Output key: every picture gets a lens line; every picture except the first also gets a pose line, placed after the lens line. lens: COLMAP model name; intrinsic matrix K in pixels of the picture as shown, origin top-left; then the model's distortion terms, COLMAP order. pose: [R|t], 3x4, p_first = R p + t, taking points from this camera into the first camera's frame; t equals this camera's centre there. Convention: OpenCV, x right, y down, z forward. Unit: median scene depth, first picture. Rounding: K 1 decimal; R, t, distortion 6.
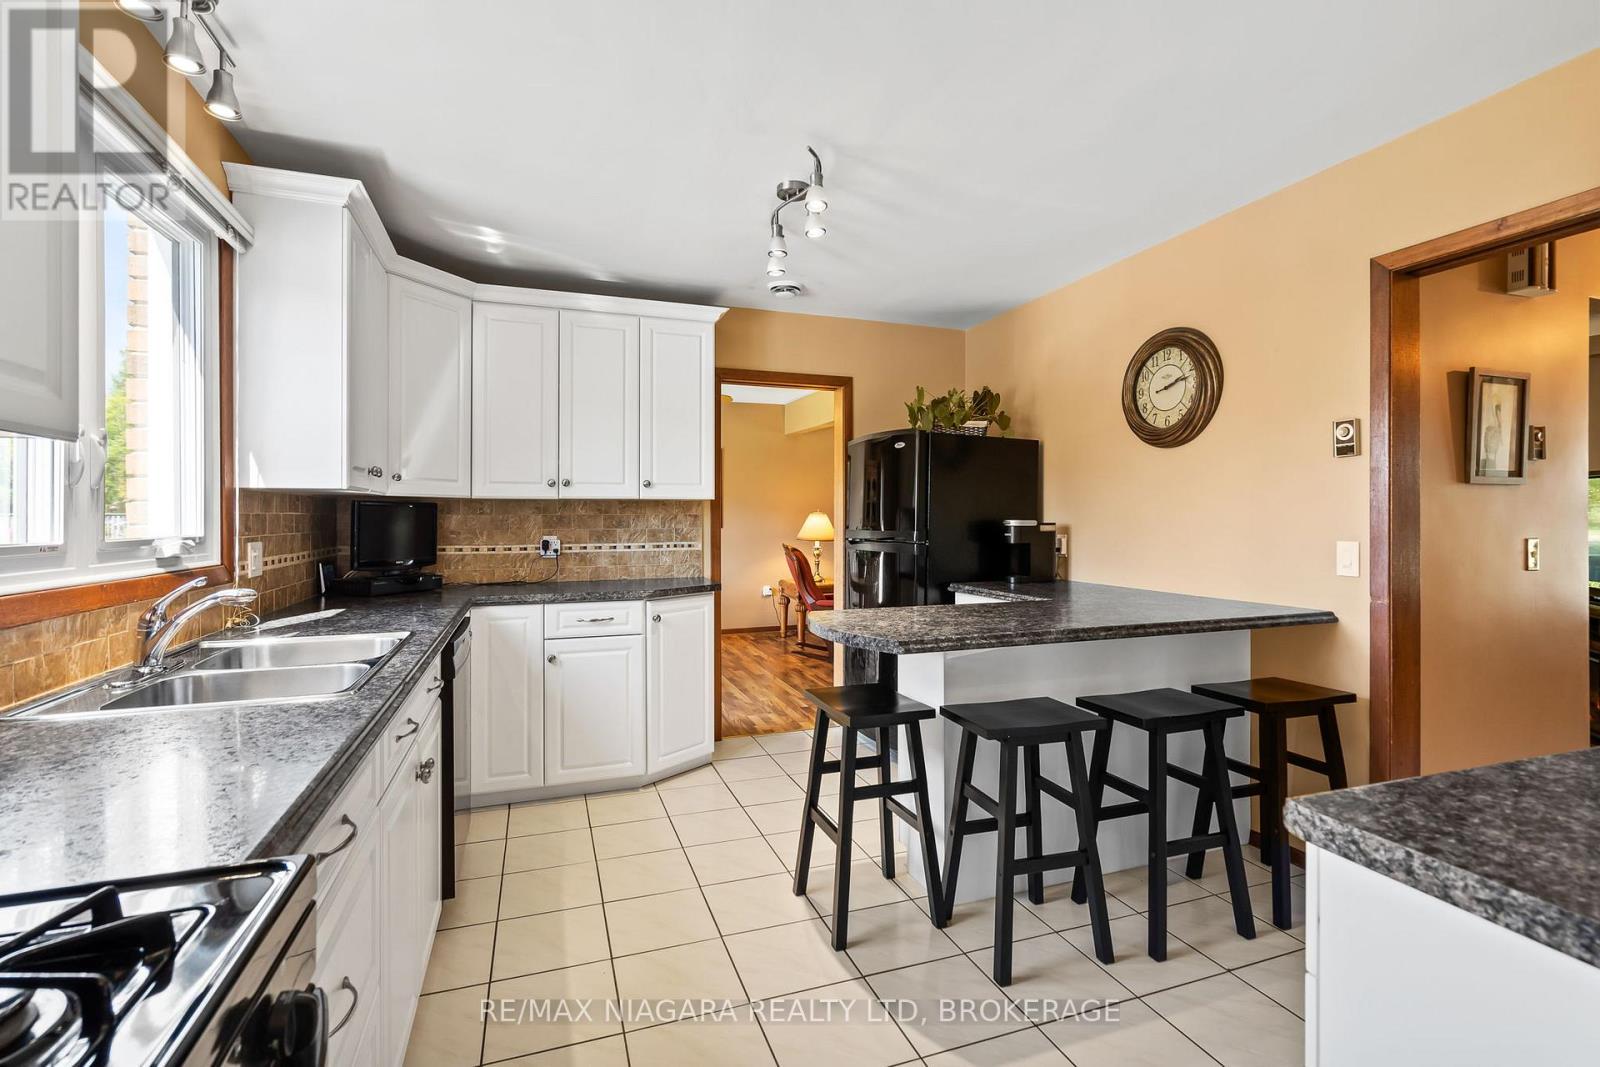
lens RADIAL K [[727.2, 0, 788.0], [0, 727.2, 518.5], [0, 0, 1]] dist [-0.004924, -0.000698]
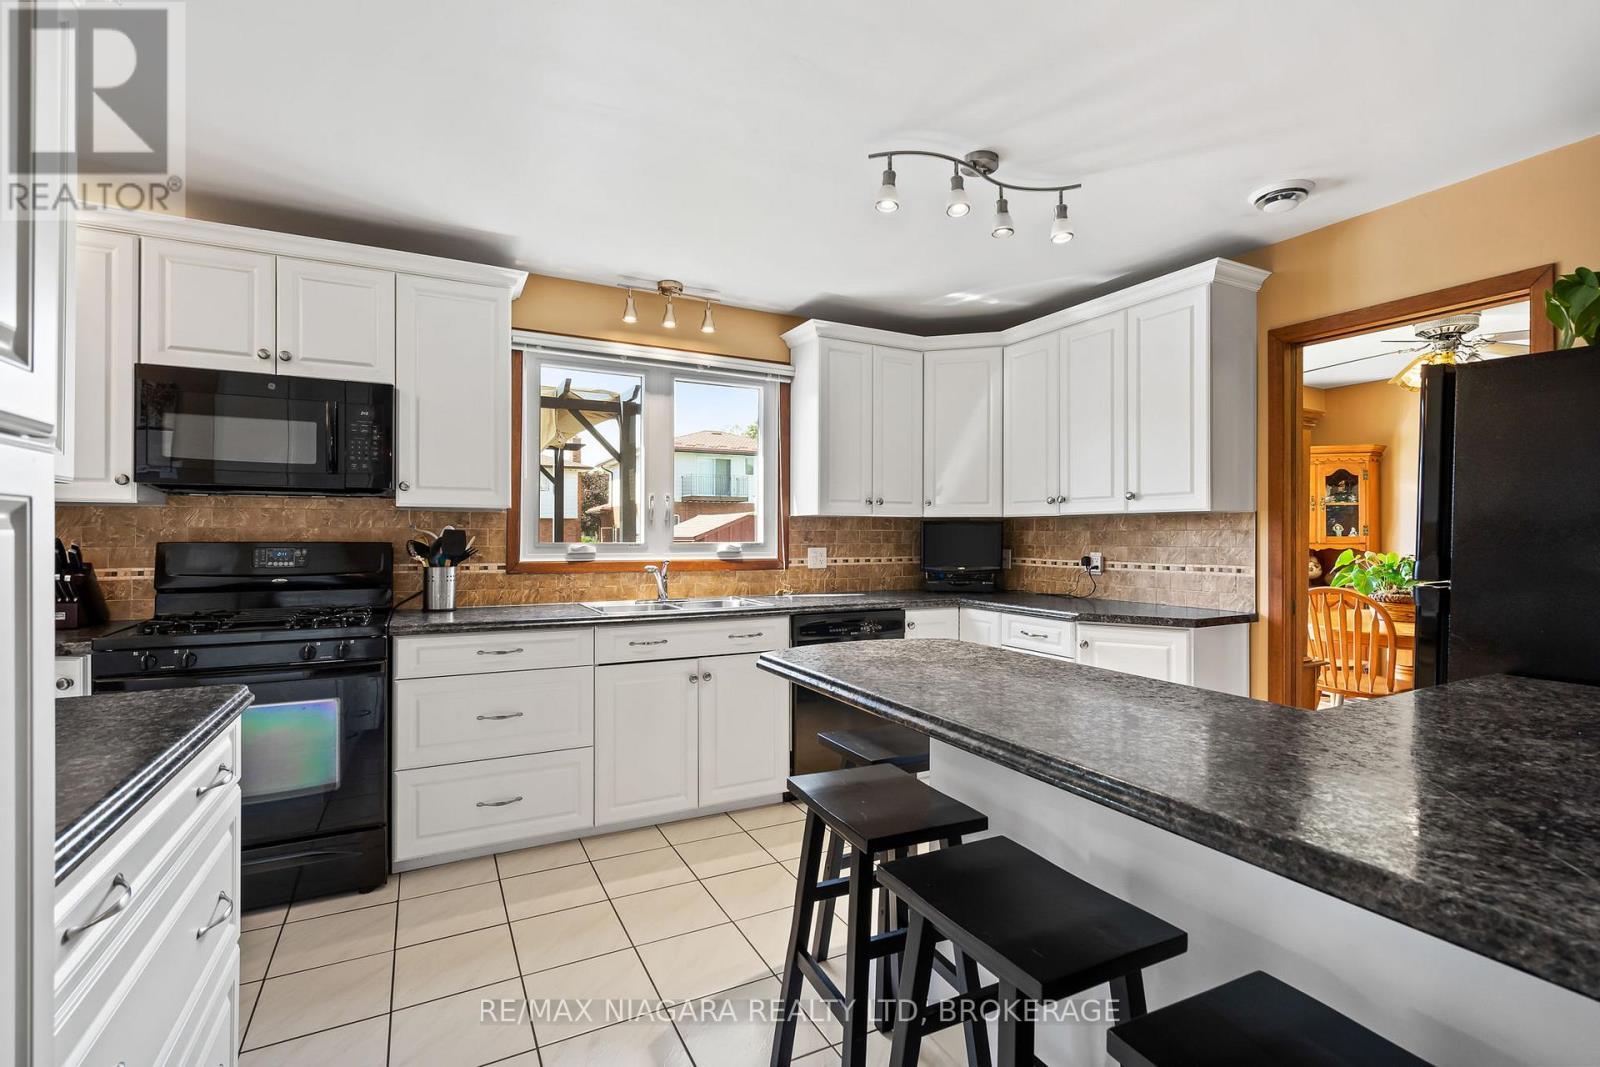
lens RADIAL K [[727.2, 0, 792.0], [0, 727.2, 538.5], [0, 0, 1]] dist [-0.004924, -0.000698]
pose [[0.150873, 0.008640, -0.988515, 0.602656], [-0.004159, 0.999959, 0.008105, -0.001329], [0.988544, 0.002888, 0.150903, 0.448068]]
